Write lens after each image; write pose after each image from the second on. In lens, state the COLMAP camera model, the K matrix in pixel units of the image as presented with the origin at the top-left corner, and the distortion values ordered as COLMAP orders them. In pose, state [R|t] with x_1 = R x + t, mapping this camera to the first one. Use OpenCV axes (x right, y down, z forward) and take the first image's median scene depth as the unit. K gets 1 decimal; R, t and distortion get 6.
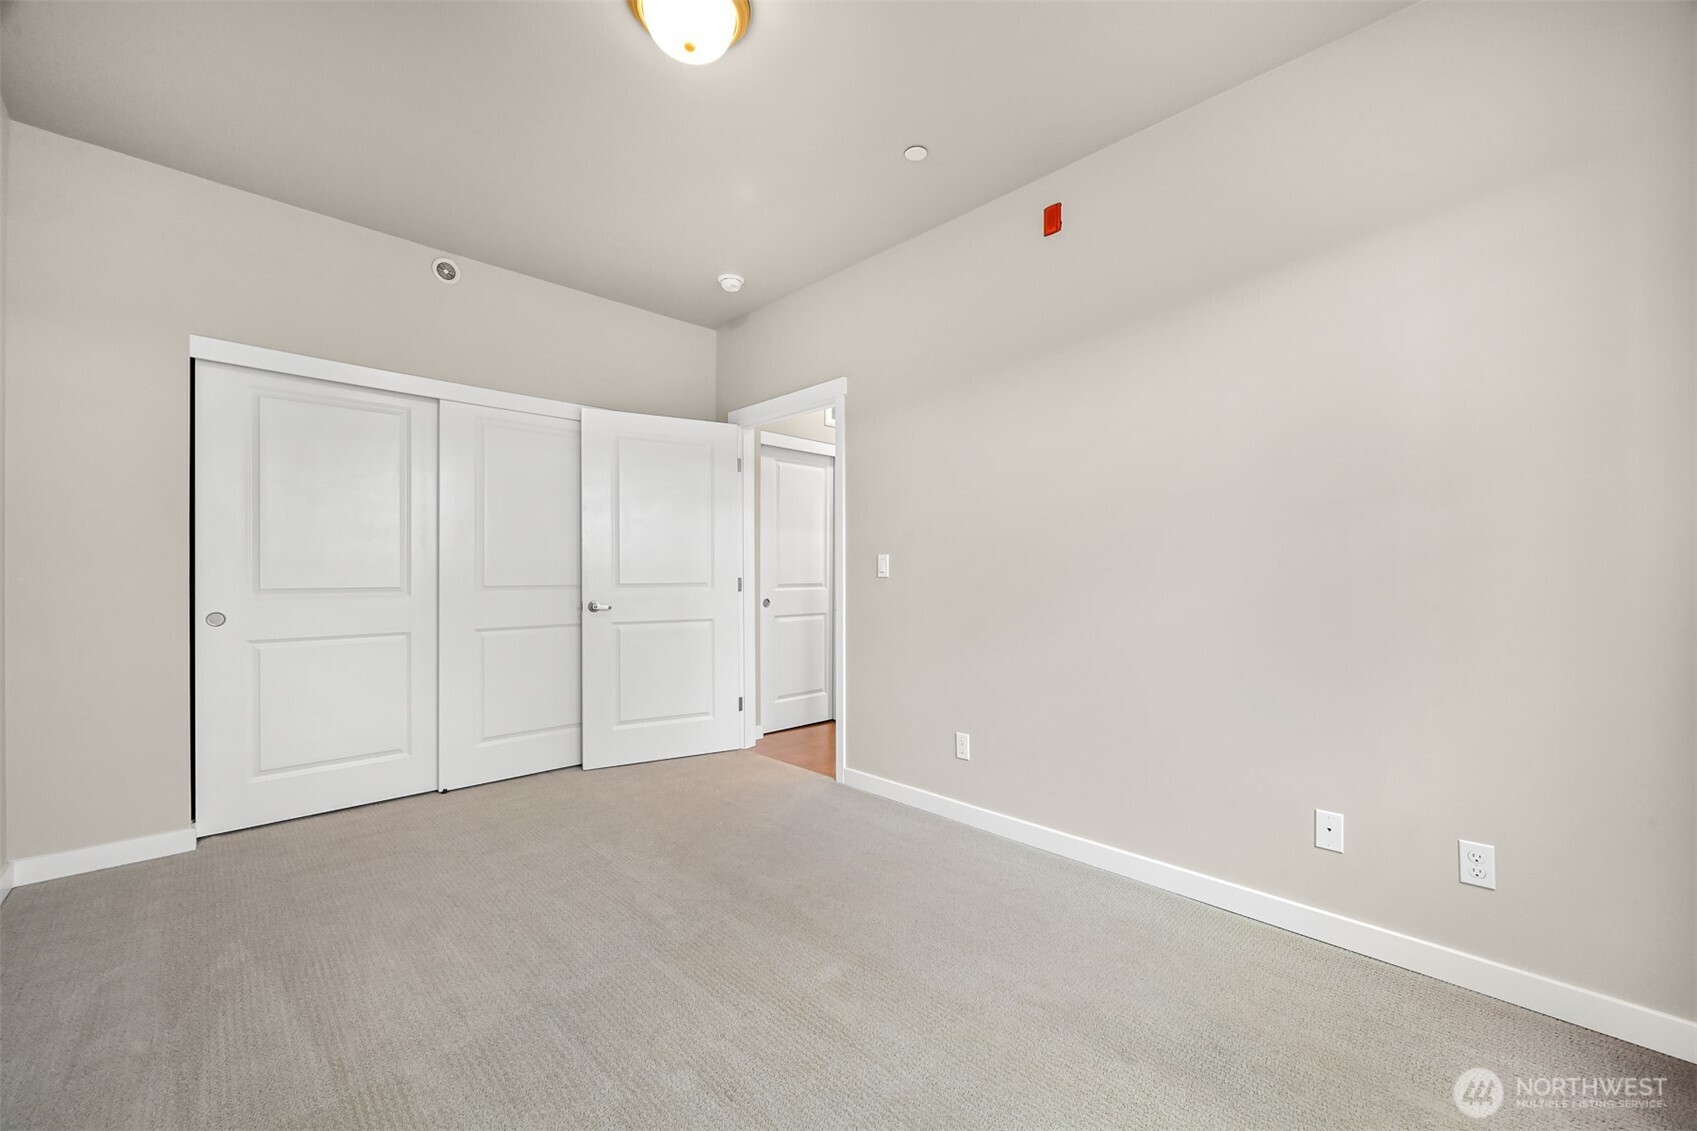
lens RADIAL K [[680.5, 0, 848.5], [0, 680.5, 565.5], [0, 0, 1]] dist [-0.001550, -0.000025]
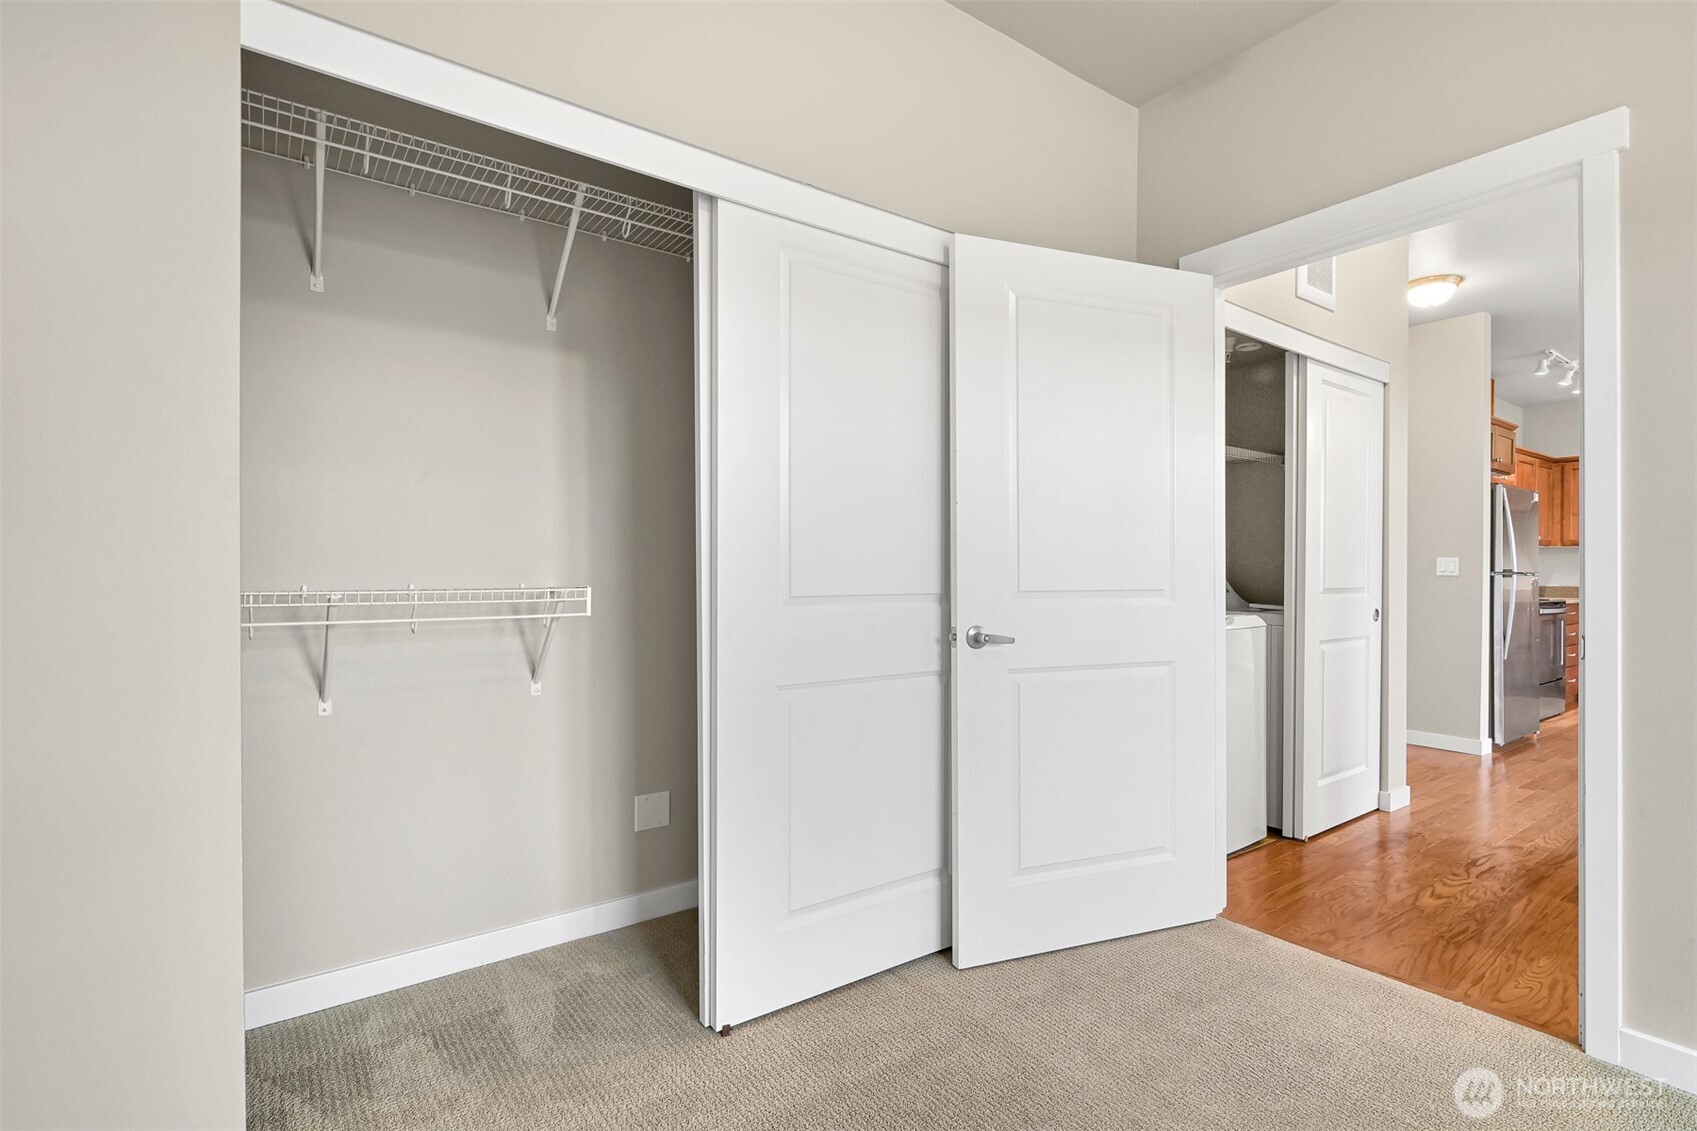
lens RADIAL K [[809.5, 0, 848.5], [0, 809.5, 565.5], [0, 0, 1]] dist [0.003863, 0.000062]
pose [[0.991613, 0.001137, -0.129240, -0.389058], [-0.000540, 0.999989, 0.004654, 0.005336], [0.129244, -0.004546, 0.991602, 0.403583]]
